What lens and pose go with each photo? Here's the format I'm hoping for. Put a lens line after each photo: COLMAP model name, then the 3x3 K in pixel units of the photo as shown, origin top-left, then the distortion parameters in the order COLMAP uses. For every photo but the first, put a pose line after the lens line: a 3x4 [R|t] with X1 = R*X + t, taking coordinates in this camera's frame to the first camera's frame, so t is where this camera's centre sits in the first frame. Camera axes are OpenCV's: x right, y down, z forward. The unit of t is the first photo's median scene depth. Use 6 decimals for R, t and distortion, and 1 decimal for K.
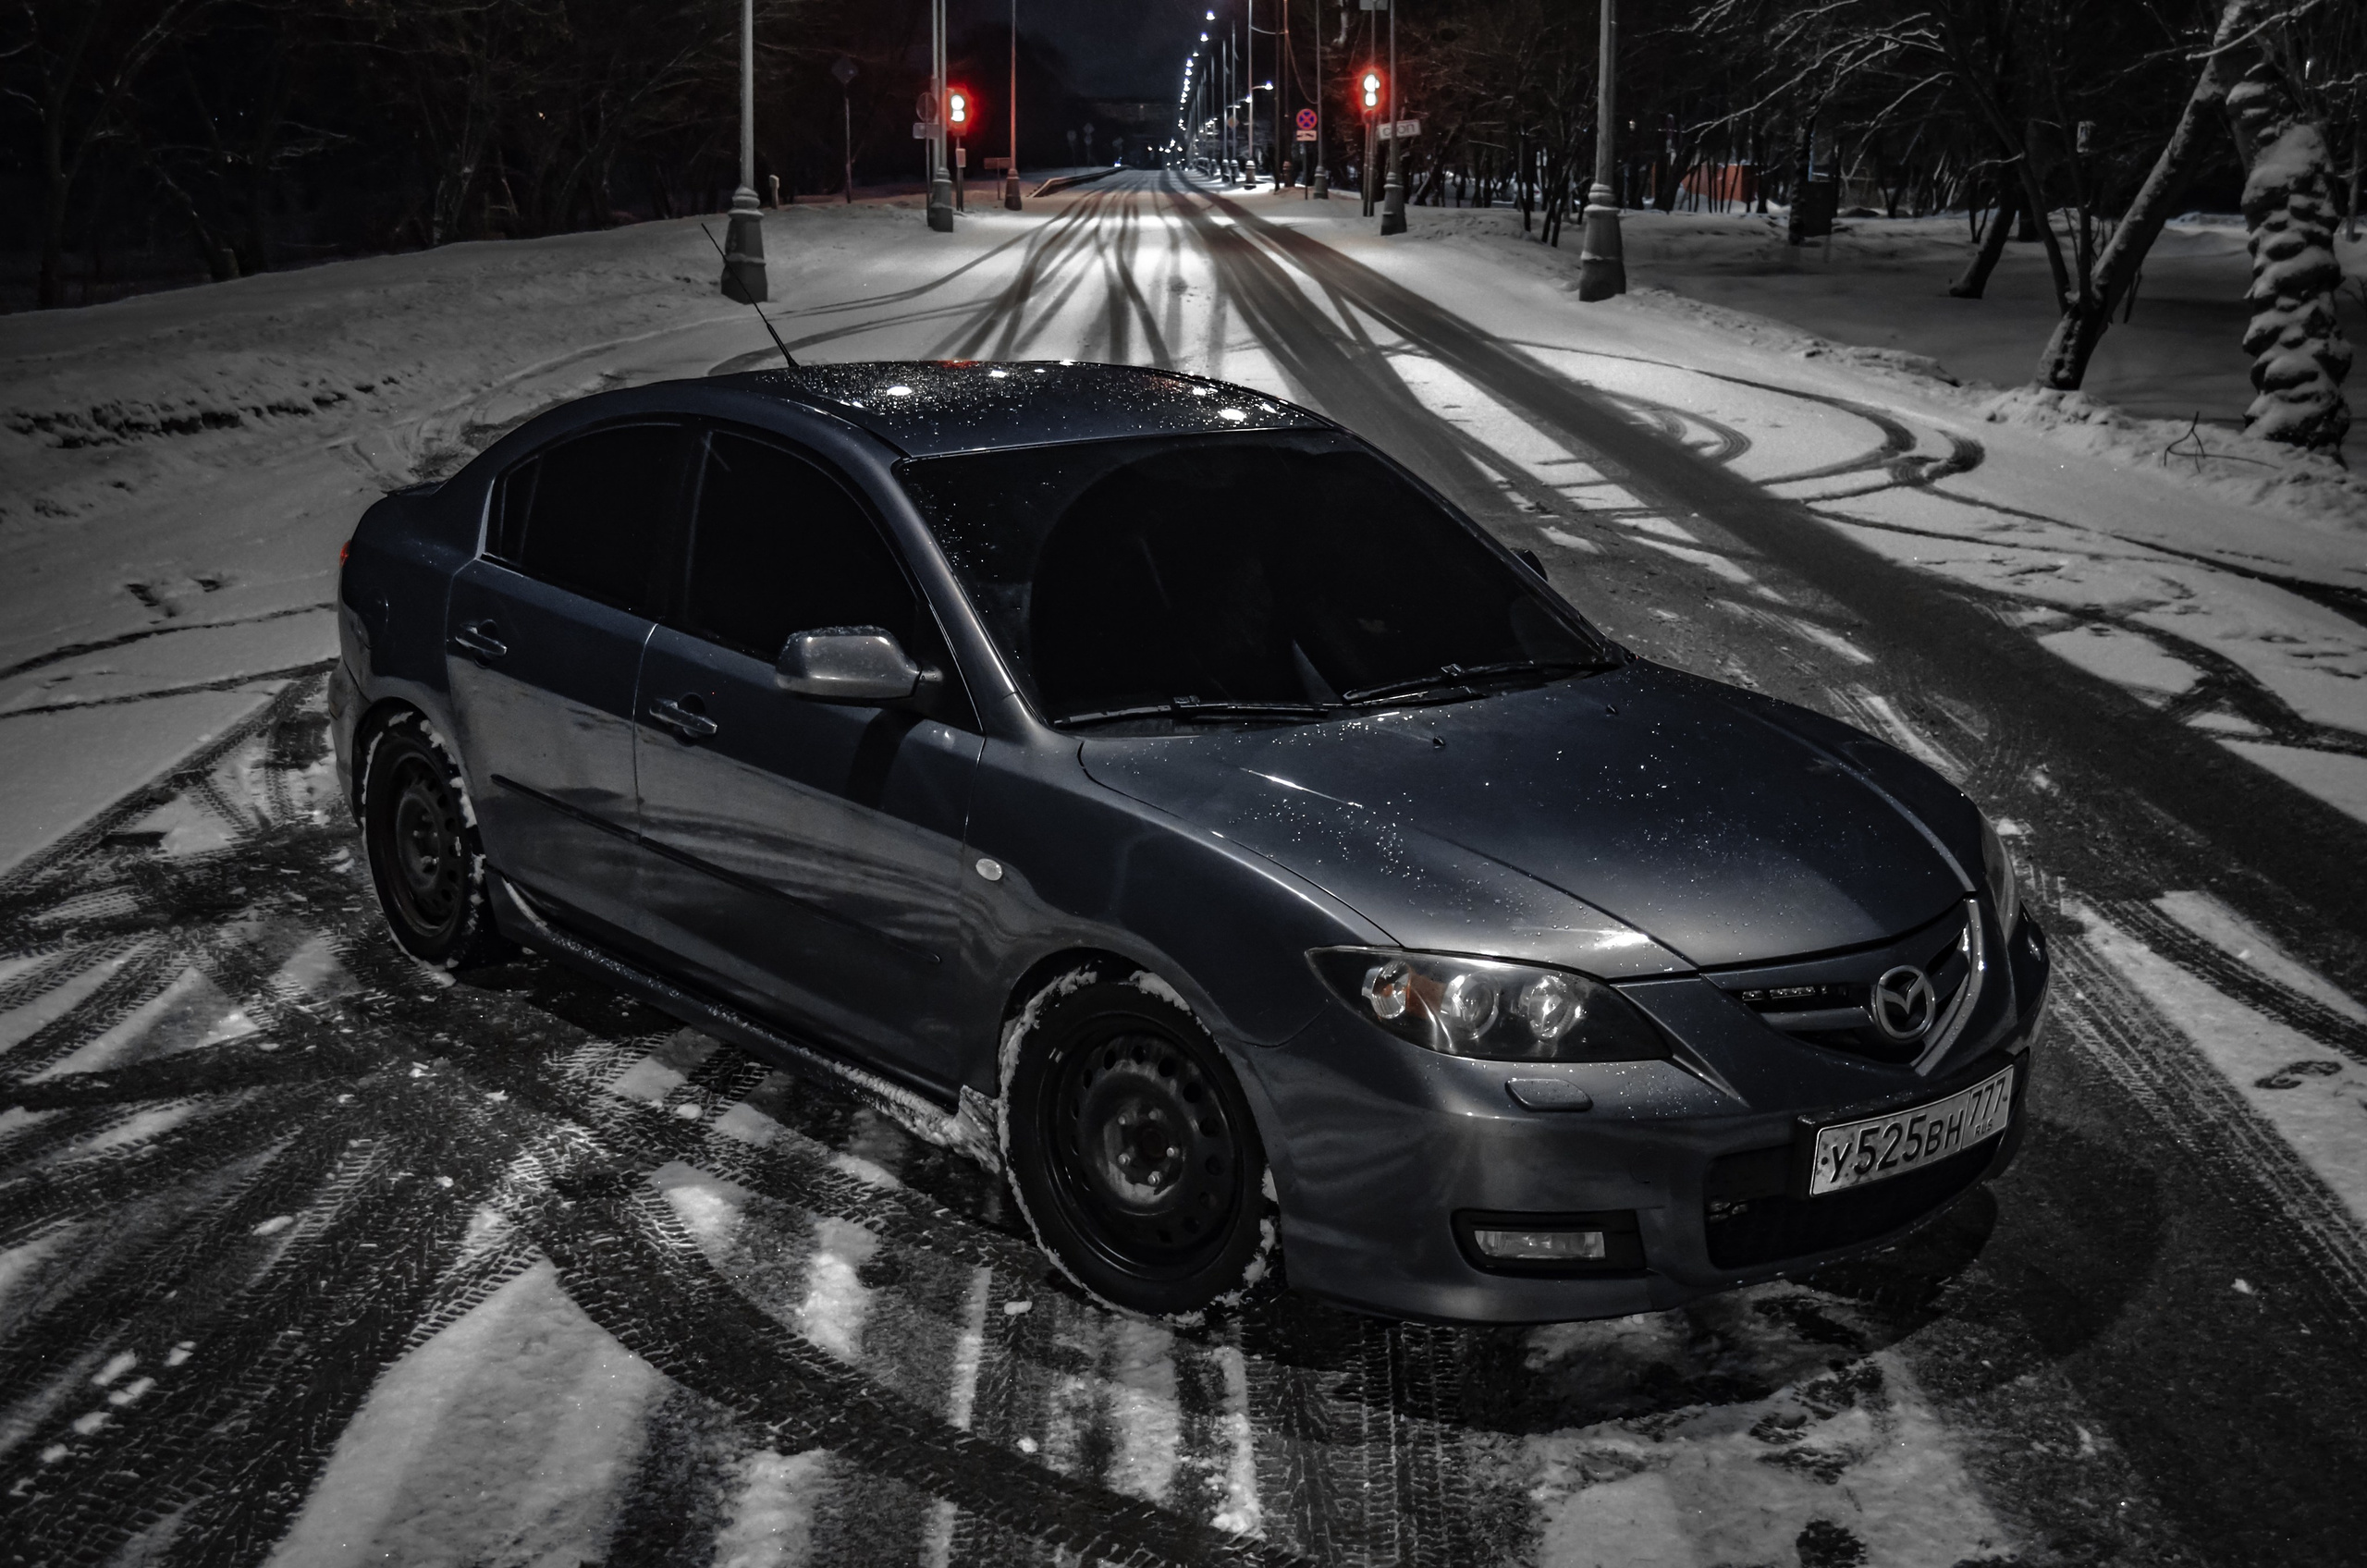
lens RADIAL K [[2786.8, 0, 1182.4], [0, 2786.8, 781.1], [0, 0, 1]] dist [-0.025683, 0.000000]
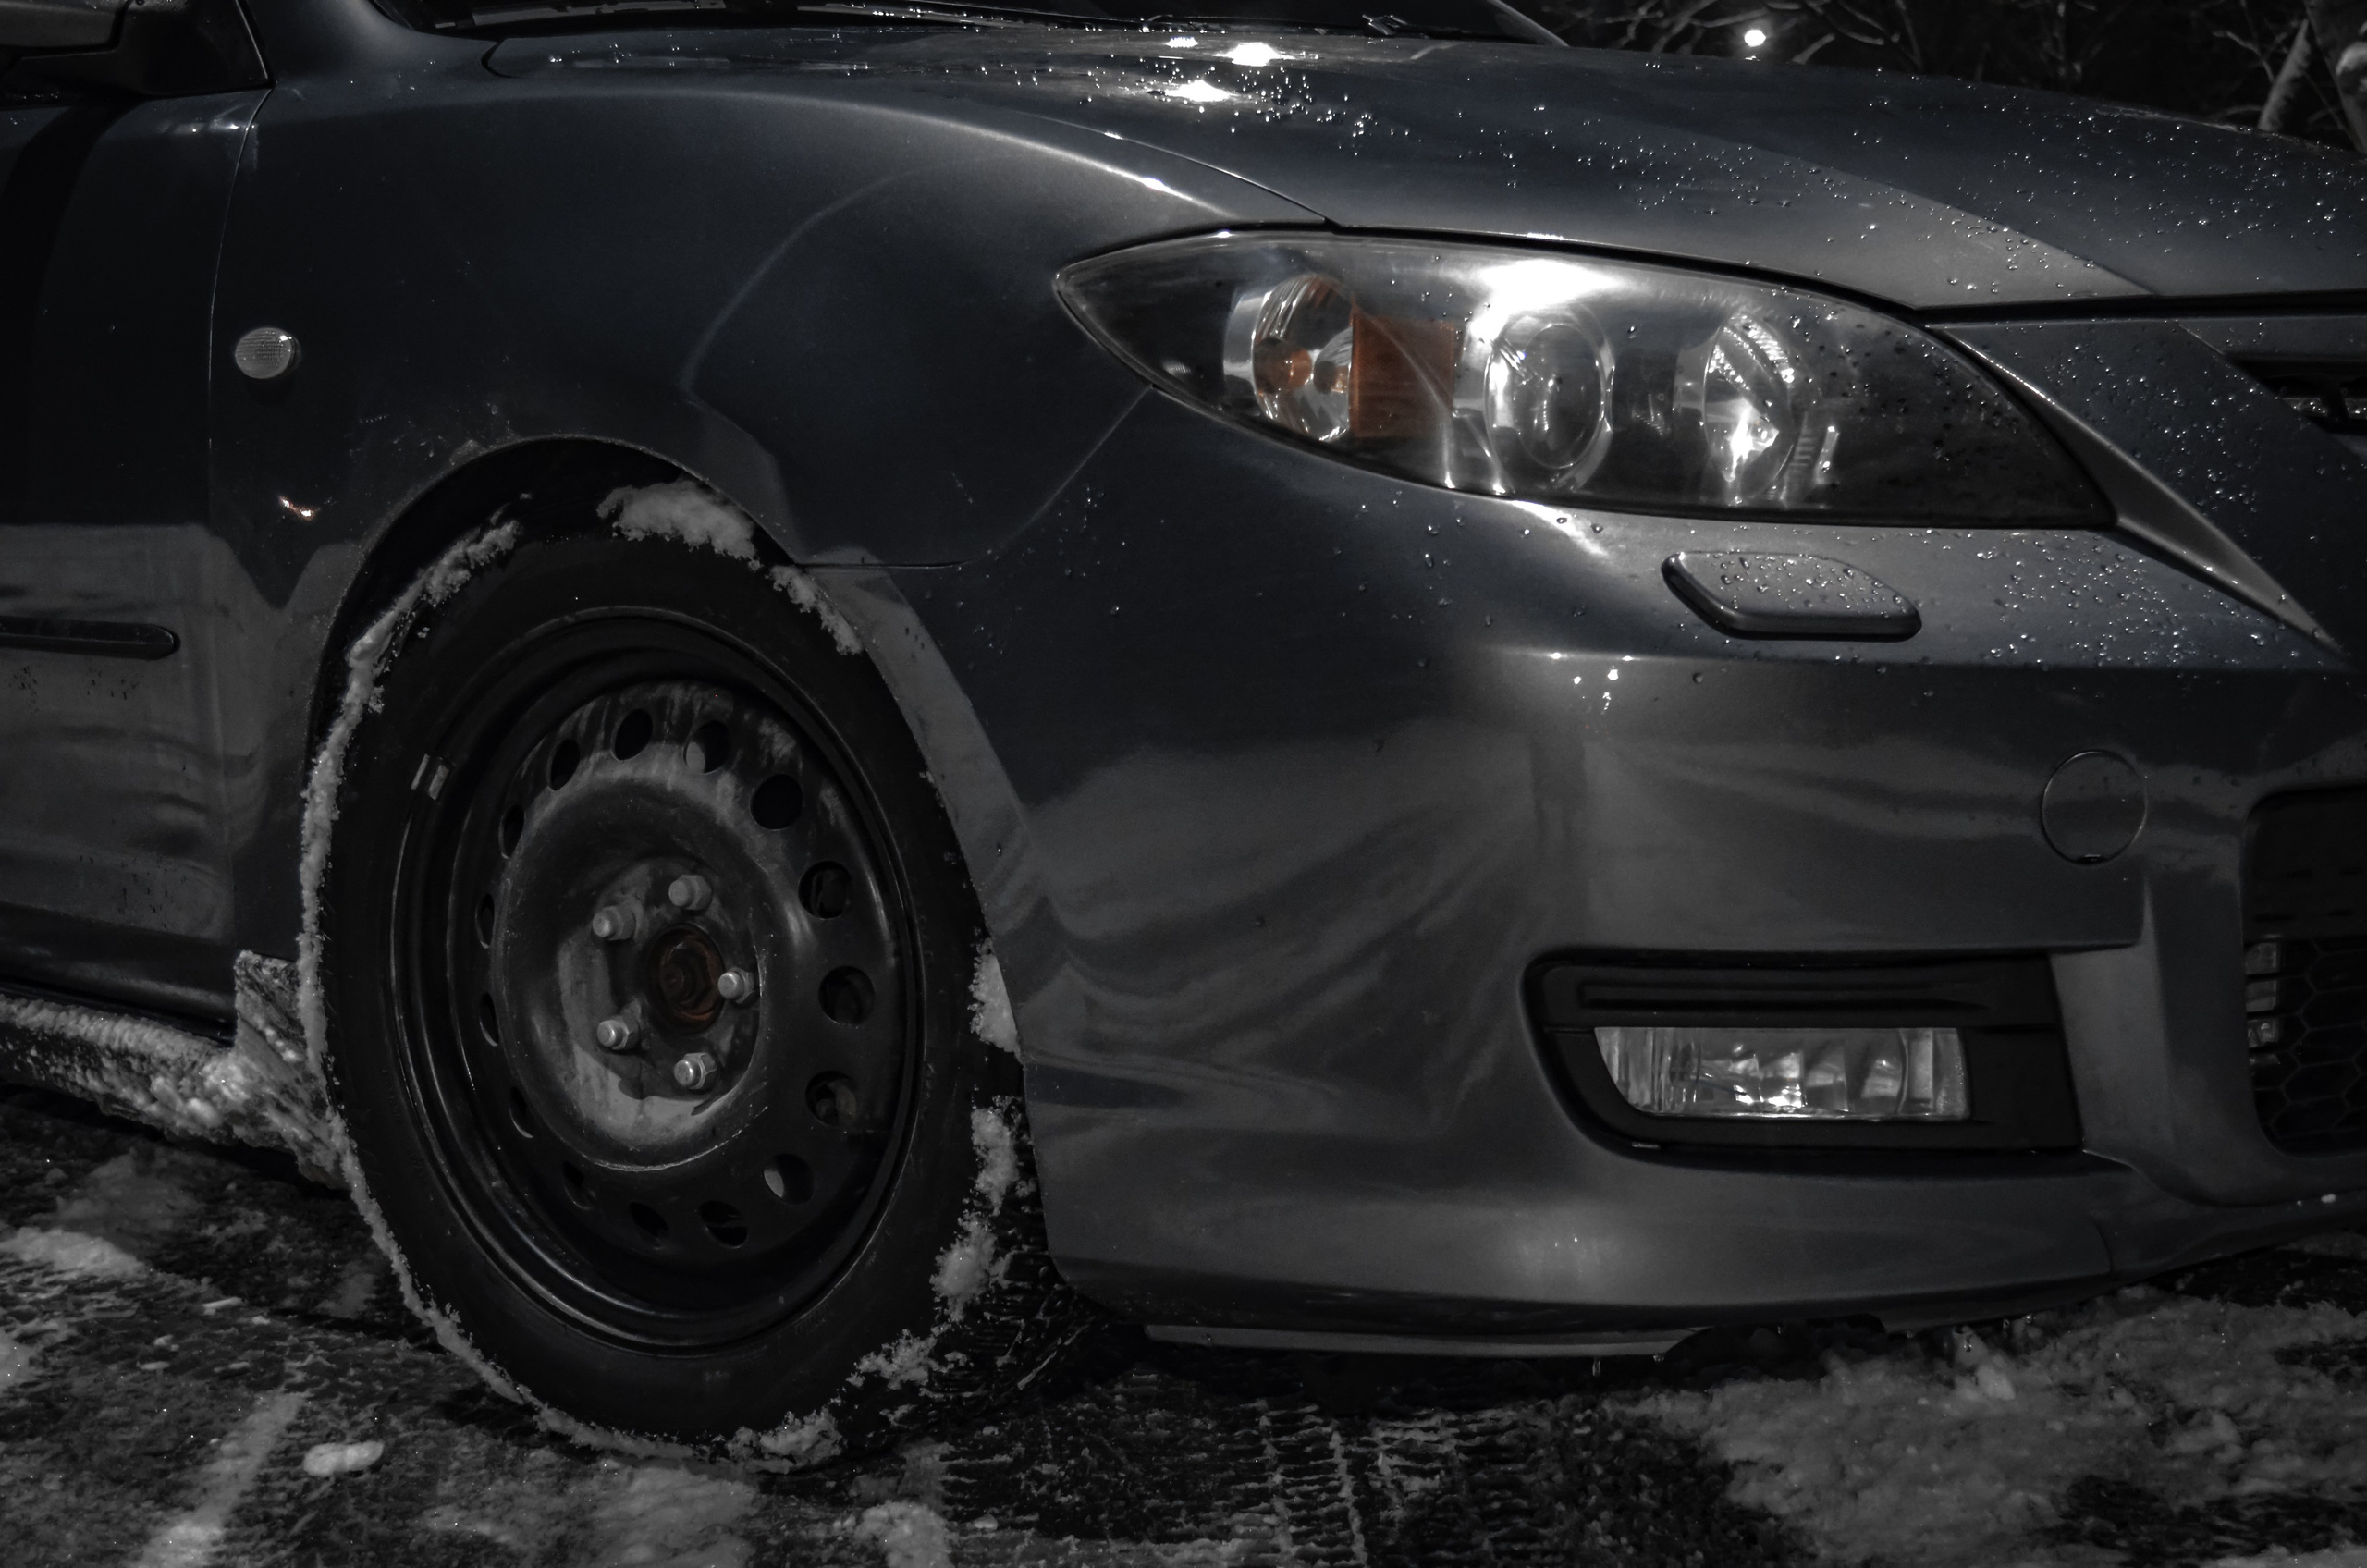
lens RADIAL K [[3499.2, 0, 1181.8], [0, 3499.2, 802.0], [0, 0, 1]] dist [-0.002739, 0.000000]
pose [[0.997108, -0.042980, 0.062672, 0.027303], [0.050121, 0.991841, -0.117219, 0.165404], [-0.057122, 0.120021, 0.991127, 0.530203]]
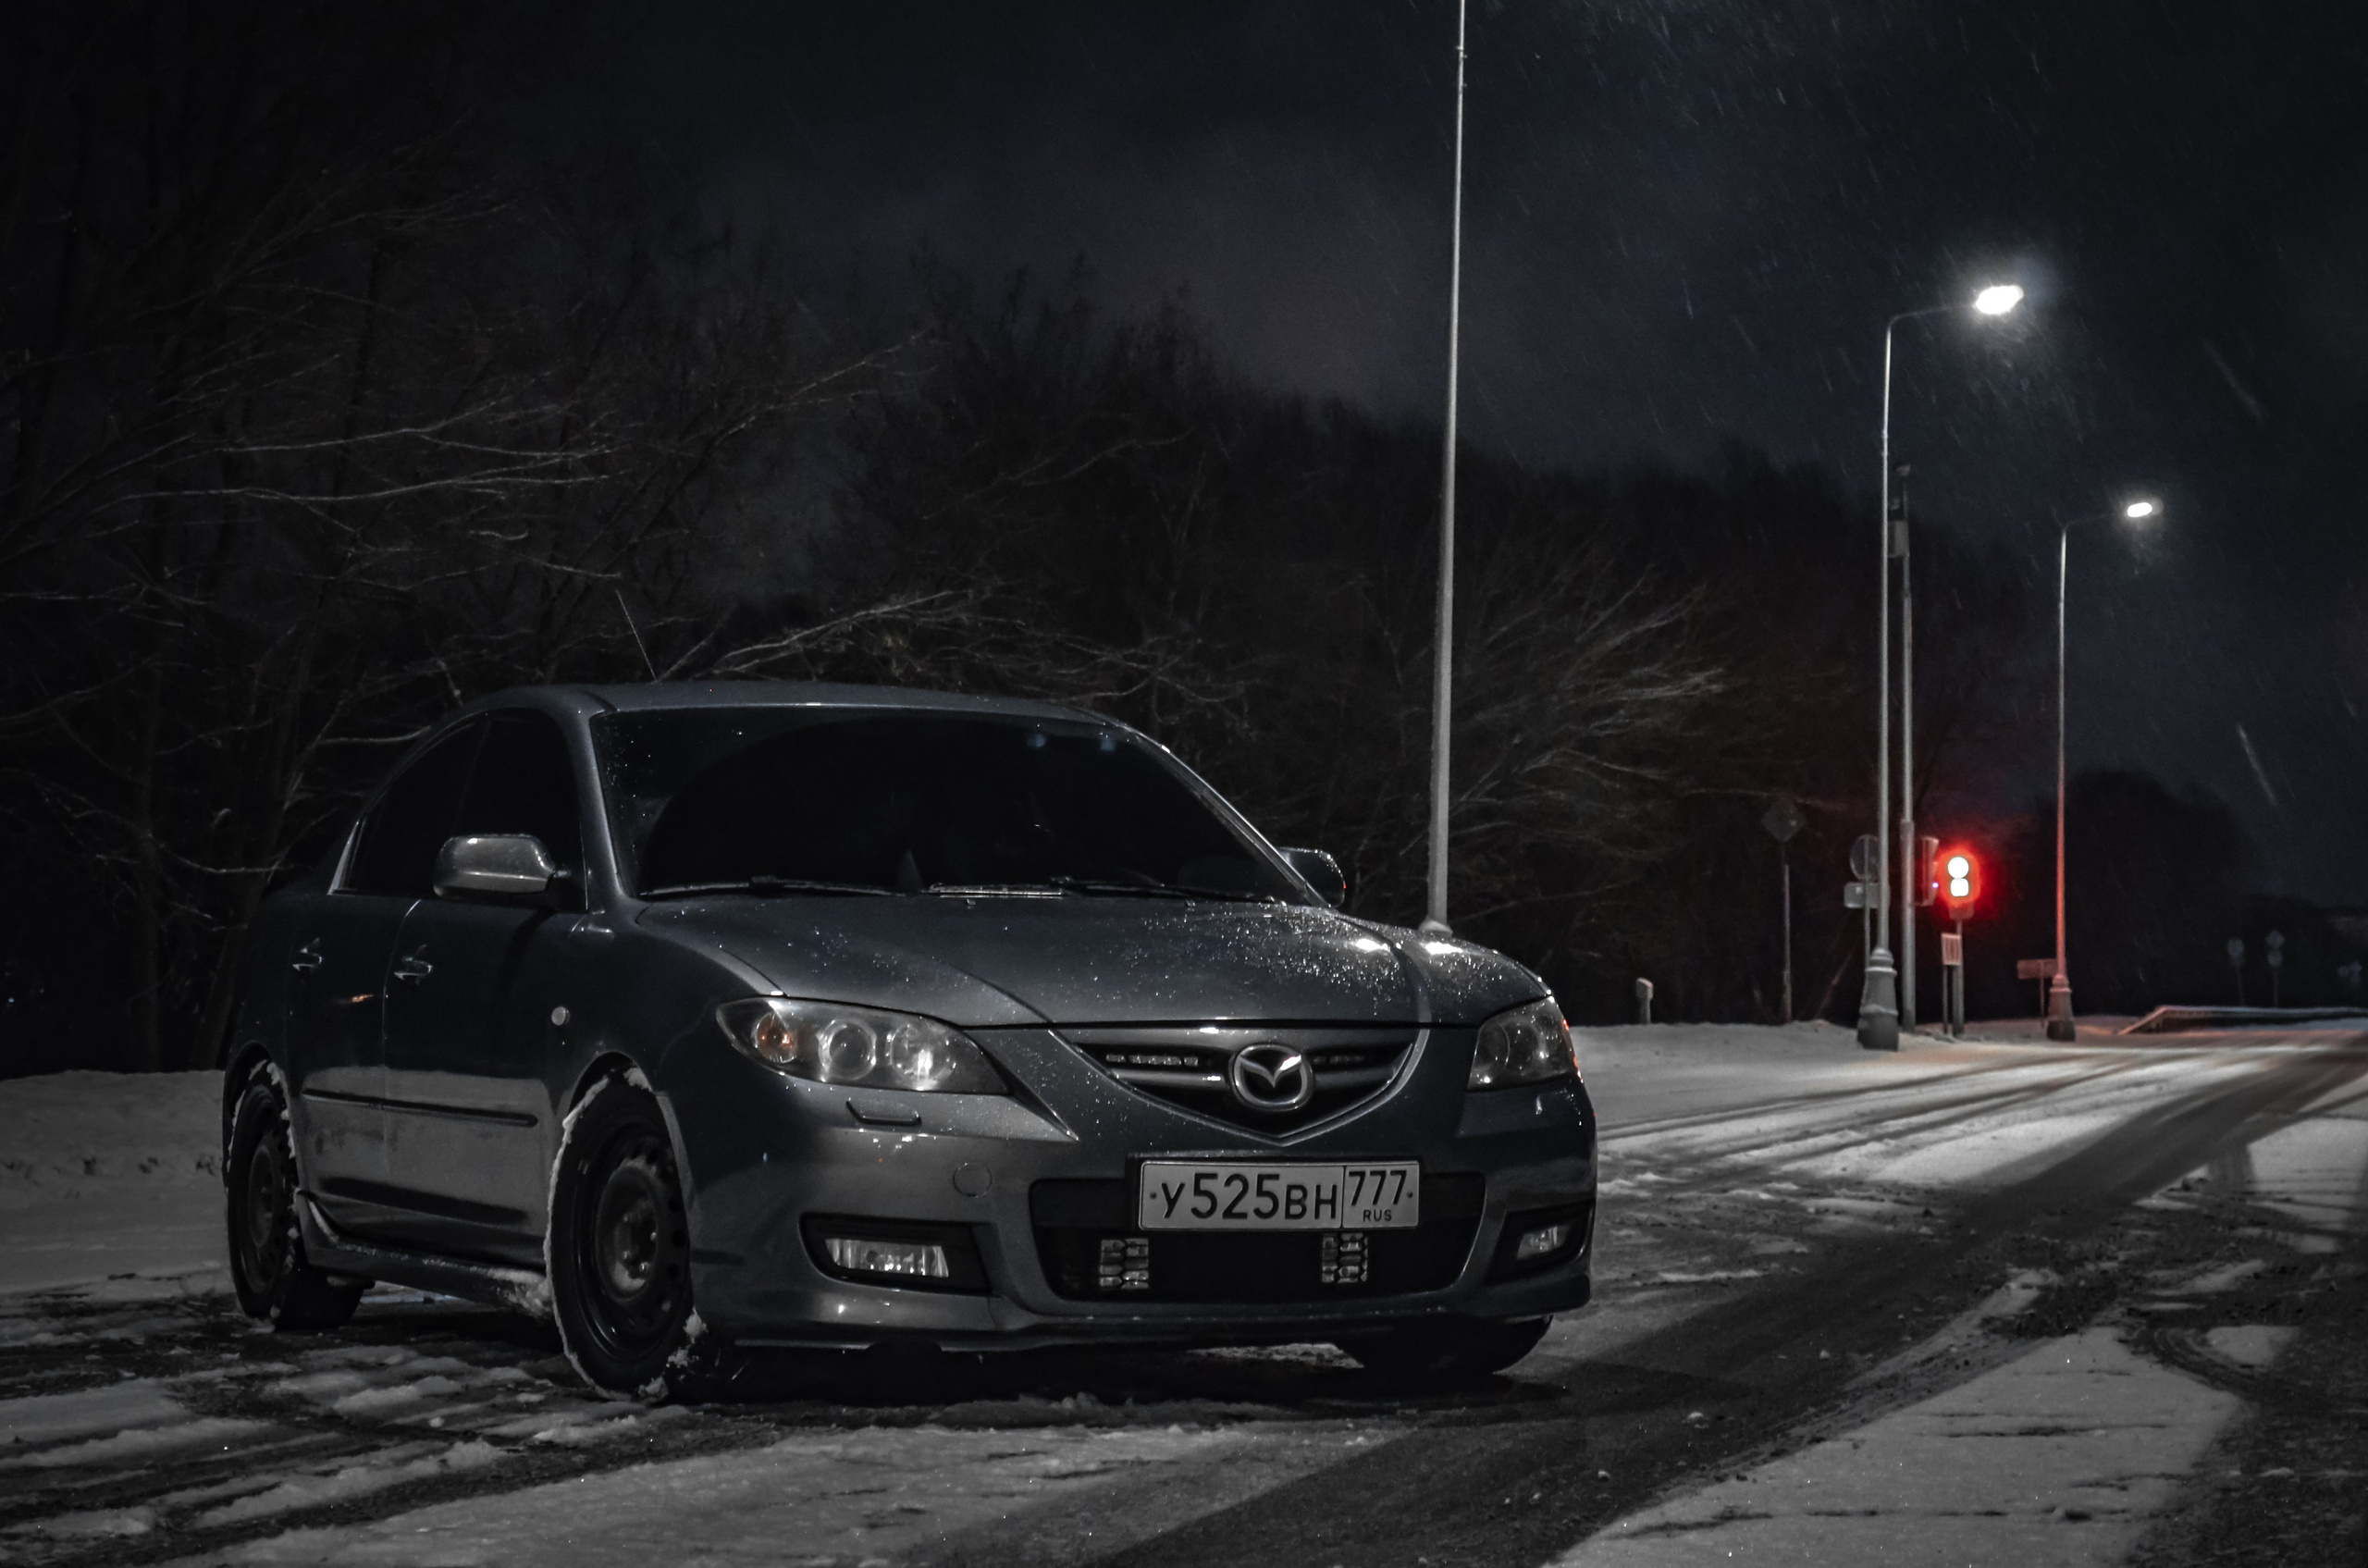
lens RADIAL K [[4895.1, 0, 1182.9], [0, 4895.1, 781.5], [0, 0, 1]] dist [0.125942, 0.000000]
pose [[0.963077, -0.021733, -0.268346, 0.711926], [-0.051046, 0.963916, -0.261268, 0.450685], [0.264341, 0.265319, 0.927216, -0.774104]]
